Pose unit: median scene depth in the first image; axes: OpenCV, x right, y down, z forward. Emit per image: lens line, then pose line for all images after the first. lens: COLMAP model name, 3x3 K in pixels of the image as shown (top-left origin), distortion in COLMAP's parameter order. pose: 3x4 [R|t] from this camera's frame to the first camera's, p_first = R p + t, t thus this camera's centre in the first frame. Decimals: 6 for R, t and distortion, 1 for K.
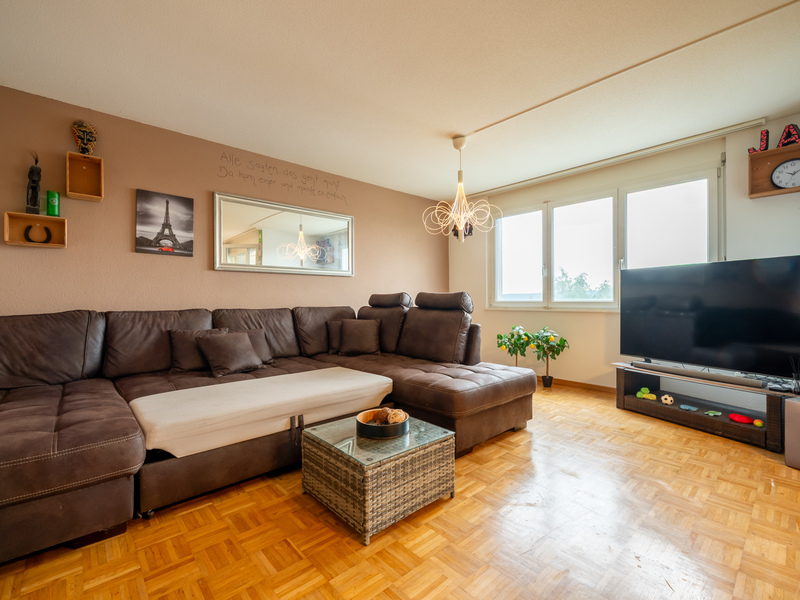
lens RADIAL K [[364.0, 0, 400.0], [0, 364.0, 300.0], [0, 0, 1]] dist [0.000781, -0.000056]
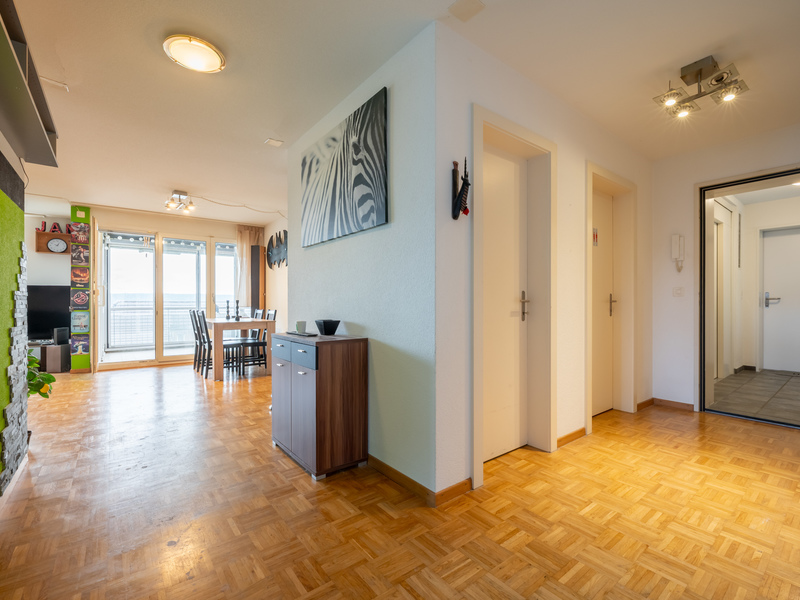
lens RADIAL K [[364.0, 0, 400.0], [0, 364.0, 300.0], [0, 0, 1]] dist [0.000781, -0.000056]
pose [[0.087924, 0.004124, 0.996119, -0.856392], [-0.001466, 0.999991, -0.004010, -0.020162], [-0.996126, -0.001108, 0.087929, -1.170194]]
